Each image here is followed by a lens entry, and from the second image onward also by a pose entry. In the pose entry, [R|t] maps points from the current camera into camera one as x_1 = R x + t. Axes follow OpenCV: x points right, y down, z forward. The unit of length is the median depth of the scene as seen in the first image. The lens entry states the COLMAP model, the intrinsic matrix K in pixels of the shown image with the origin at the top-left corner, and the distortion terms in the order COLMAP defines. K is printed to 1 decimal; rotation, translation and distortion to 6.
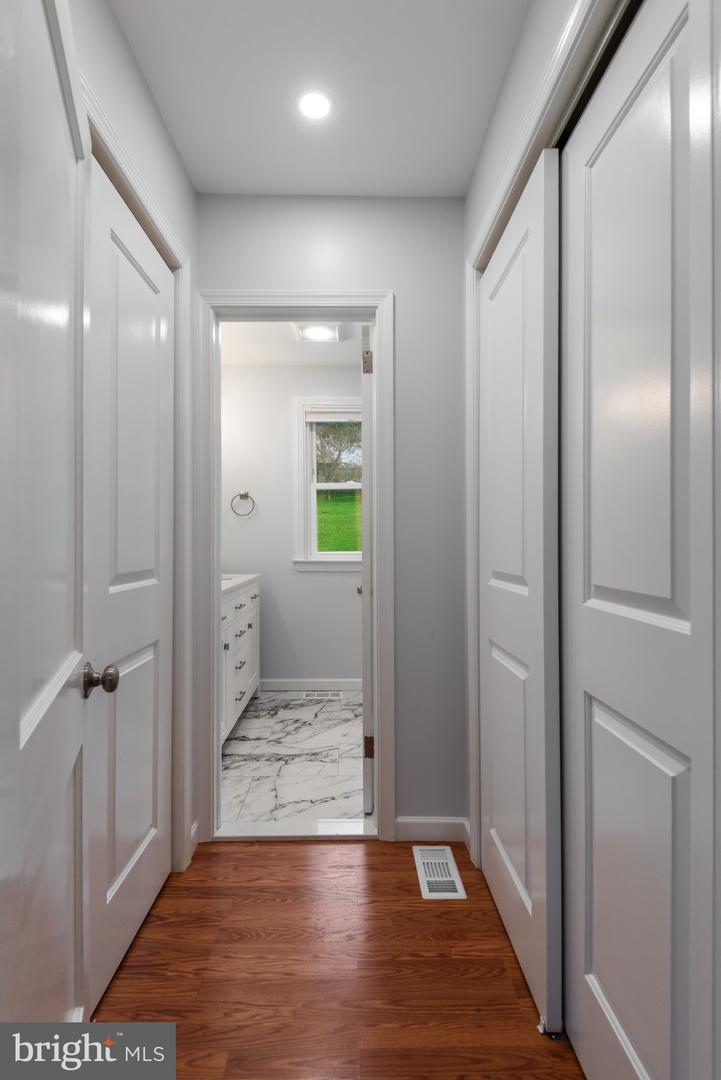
lens RADIAL K [[559.1, 0, 360.2], [0, 559.1, 528.5], [0, 0, 1]] dist [0.024335, -0.016831]
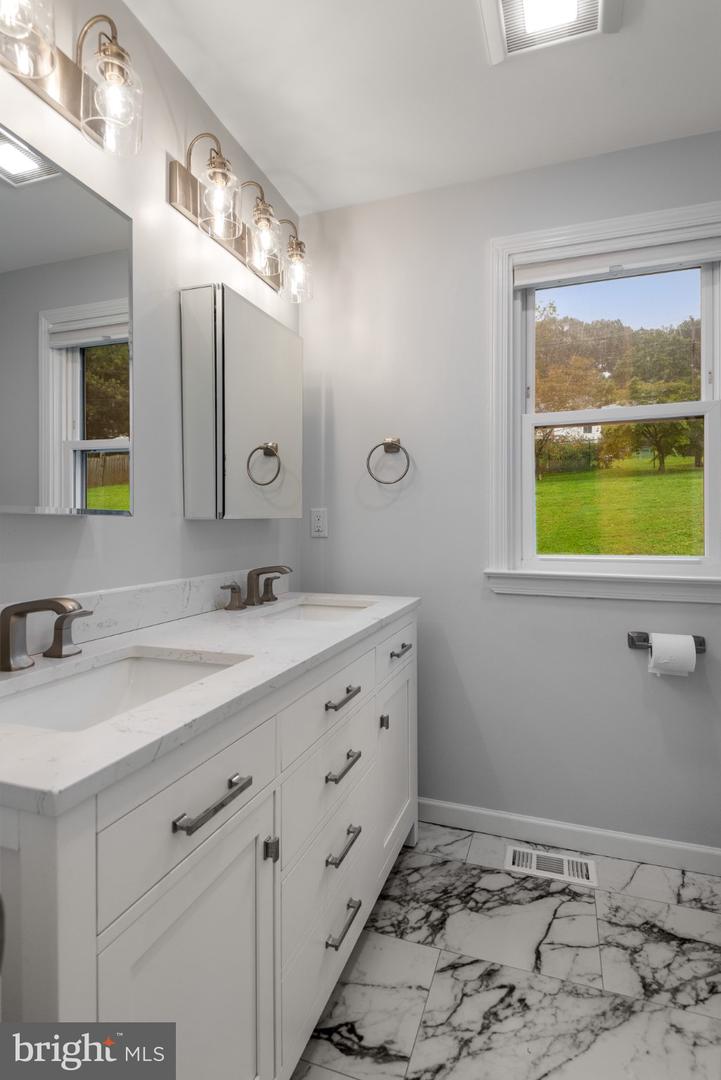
lens RADIAL K [[559.1, 0, 360.2], [0, 559.1, 528.5], [0, 0, 1]] dist [0.024335, -0.016831]
pose [[0.936381, 0.005909, -0.350935, -0.054403], [0.001970, 0.999754, 0.022090, 0.008073], [0.350980, -0.021376, 0.936139, 0.541575]]
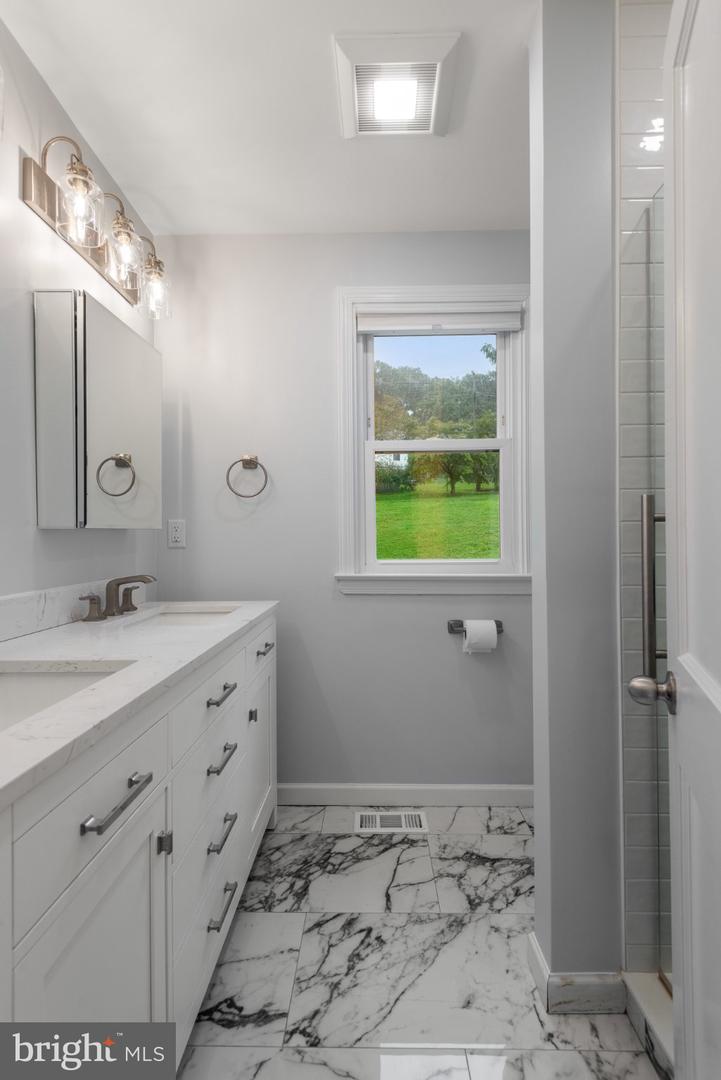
lens RADIAL K [[512.2, 0, 365.0], [0, 512.2, 536.5], [0, 0, 1]] dist [0.024110, -0.014513]
pose [[0.999430, -0.000670, -0.033767, -0.078935], [0.001064, 0.999932, 0.011641, 0.011976], [0.033757, -0.011670, 0.999362, 0.524439]]
